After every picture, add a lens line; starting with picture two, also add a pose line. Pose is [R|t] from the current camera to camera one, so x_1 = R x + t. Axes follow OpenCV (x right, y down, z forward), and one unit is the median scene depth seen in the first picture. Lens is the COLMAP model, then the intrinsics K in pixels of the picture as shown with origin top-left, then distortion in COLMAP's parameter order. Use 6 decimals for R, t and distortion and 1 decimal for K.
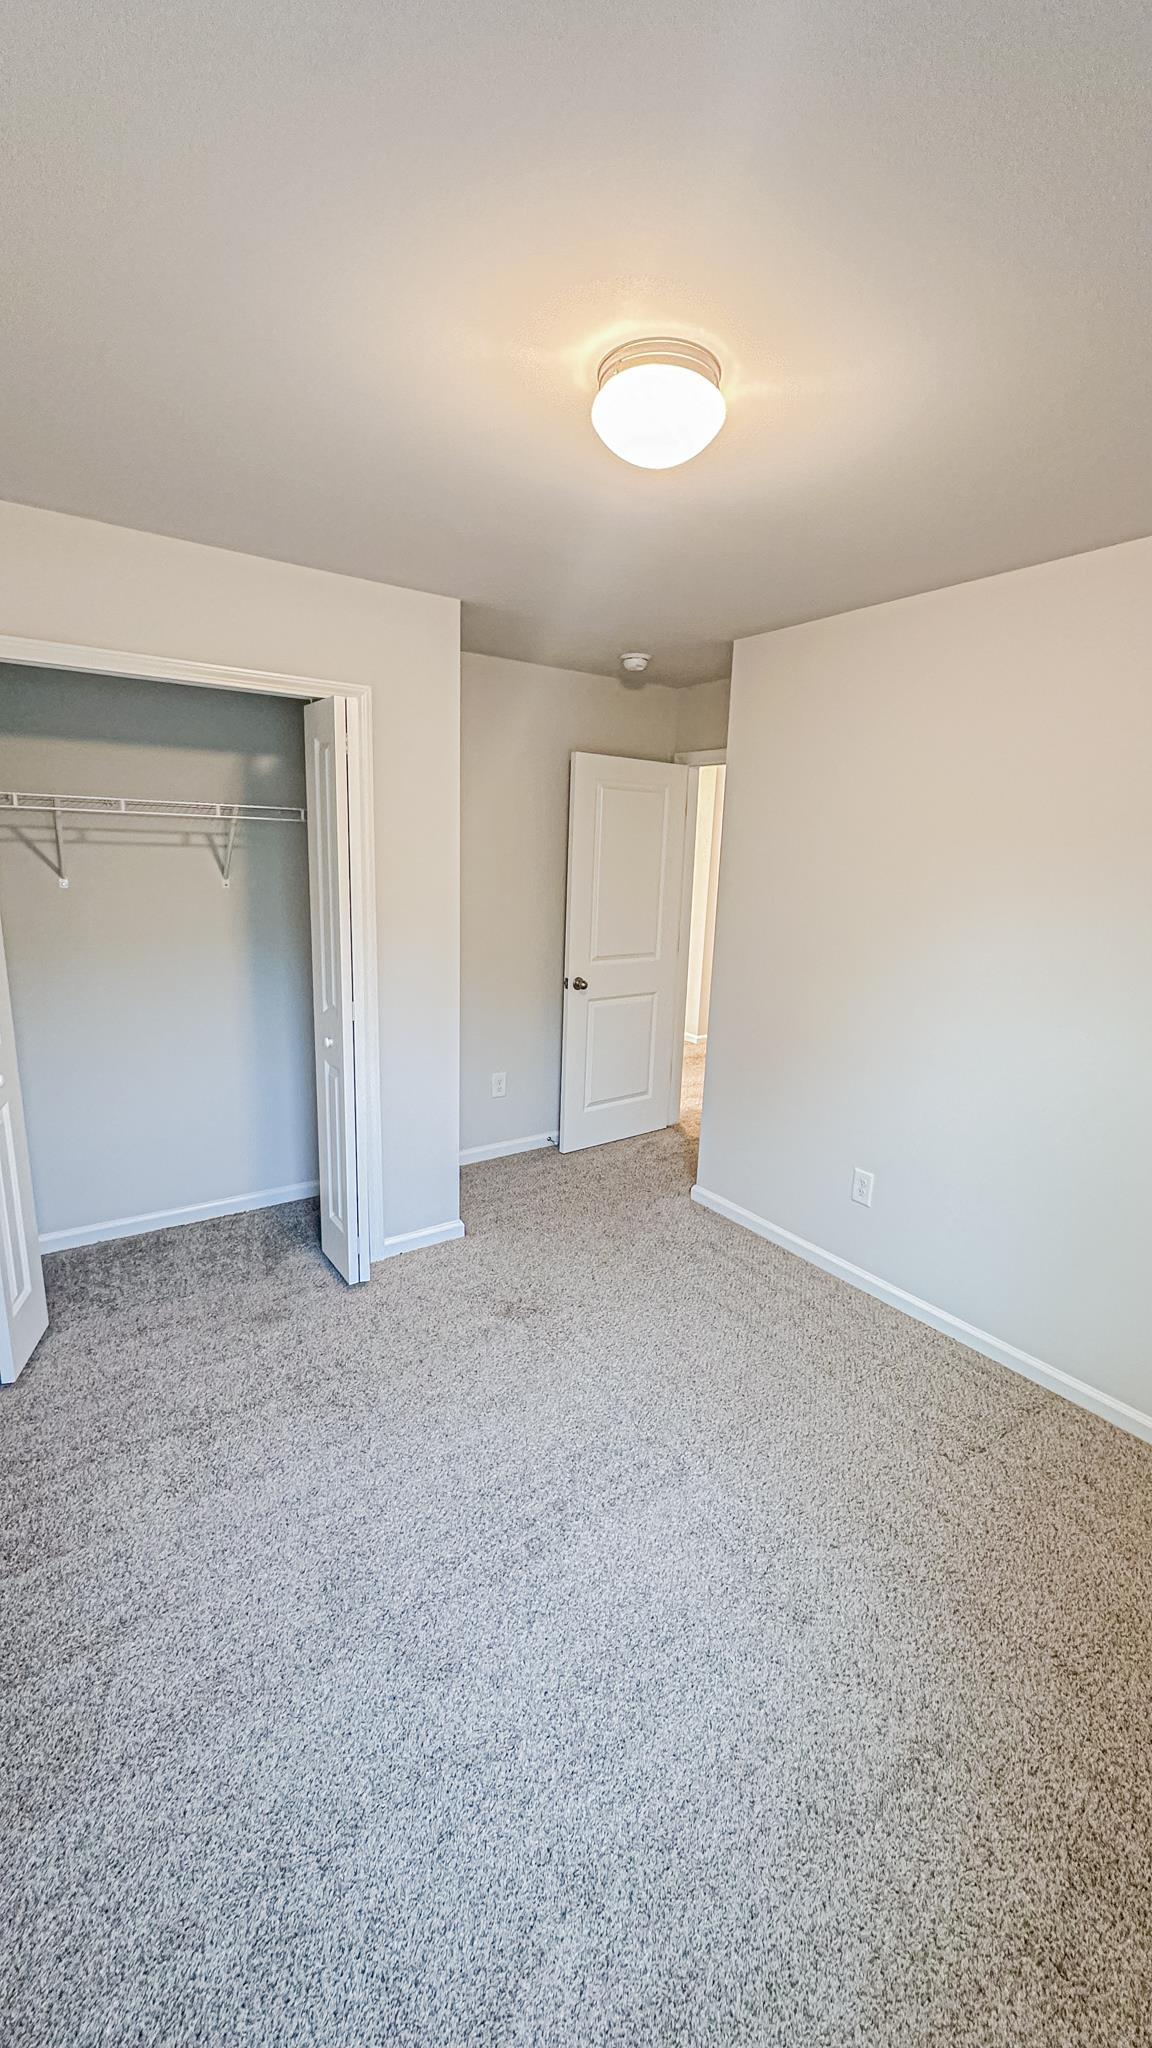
lens RADIAL K [[814.9, 0, 574.1], [0, 814.9, 1021.0], [0, 0, 1]] dist [-0.002256, 0.001417]
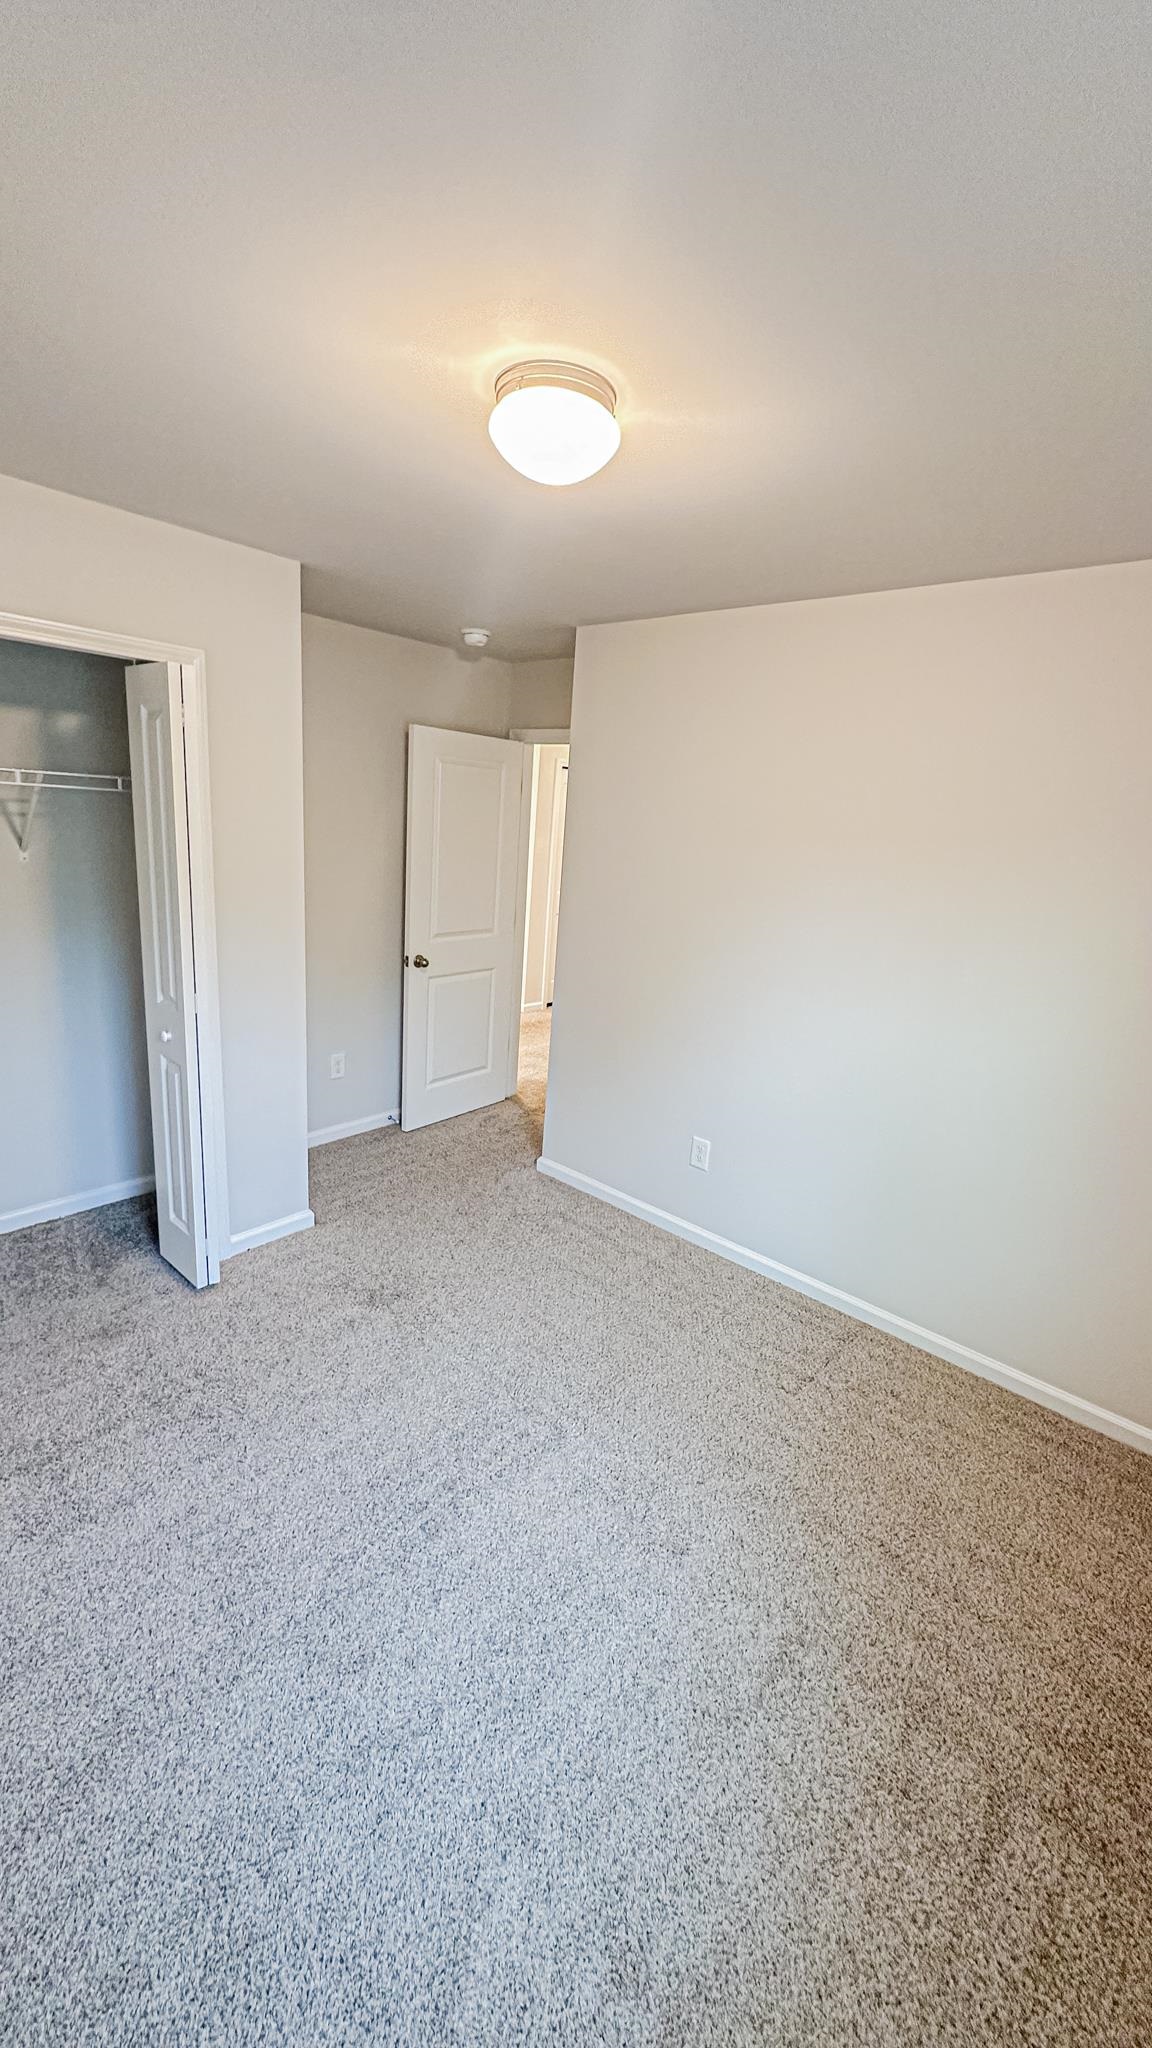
lens RADIAL K [[814.9, 0, 575.9], [0, 814.9, 1021.5], [0, 0, 1]] dist [-0.002256, 0.001417]
pose [[0.972062, -0.023527, 0.233543, -0.095906], [0.011480, 0.998539, 0.052808, -0.051974], [-0.234444, -0.048652, 0.970911, -0.019459]]
